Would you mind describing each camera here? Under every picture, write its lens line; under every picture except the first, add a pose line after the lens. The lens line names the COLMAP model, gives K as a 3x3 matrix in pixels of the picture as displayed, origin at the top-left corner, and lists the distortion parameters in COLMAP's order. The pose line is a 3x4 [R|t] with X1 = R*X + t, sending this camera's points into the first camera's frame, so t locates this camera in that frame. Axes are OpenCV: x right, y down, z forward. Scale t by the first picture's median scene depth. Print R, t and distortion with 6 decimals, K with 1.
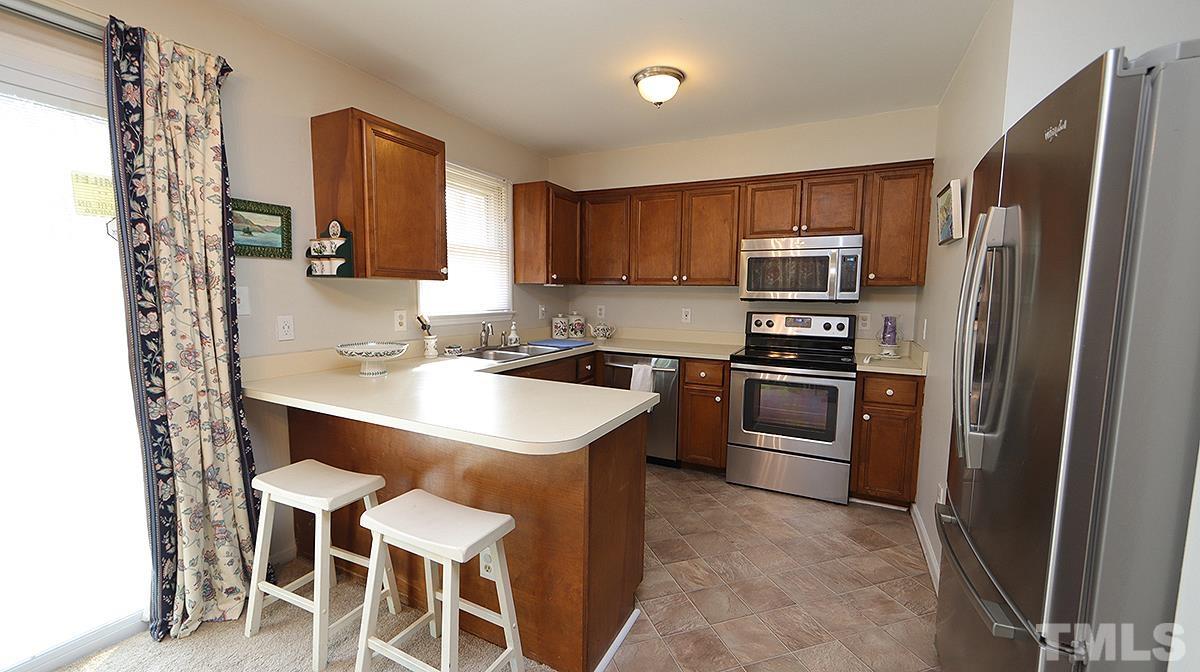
lens RADIAL K [[468.7, 0, 601.3], [0, 468.7, 340.3], [0, 0, 1]] dist [0.000466, -0.000182]
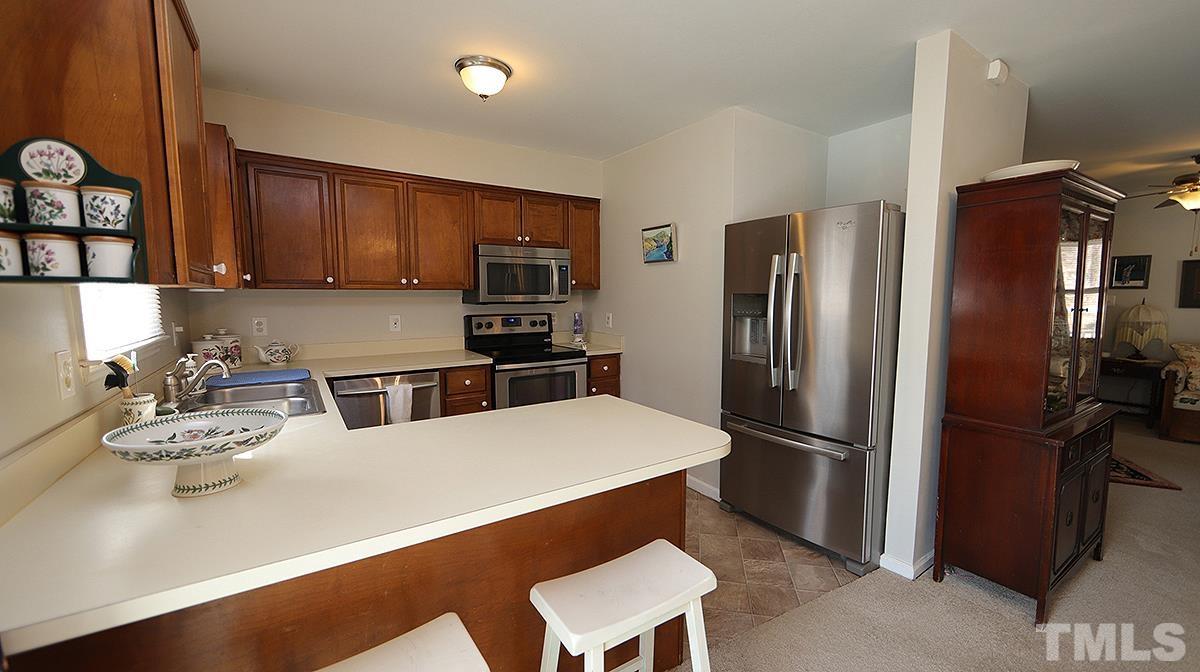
lens RADIAL K [[468.7, 0, 603.1], [0, 468.7, 333.6], [0, 0, 1]] dist [0.000466, -0.000182]
pose [[0.494627, -0.088175, 0.864621, -0.466022], [0.097406, 0.994197, 0.045666, -0.043473], [-0.863630, 0.061631, 0.500345, 0.273820]]
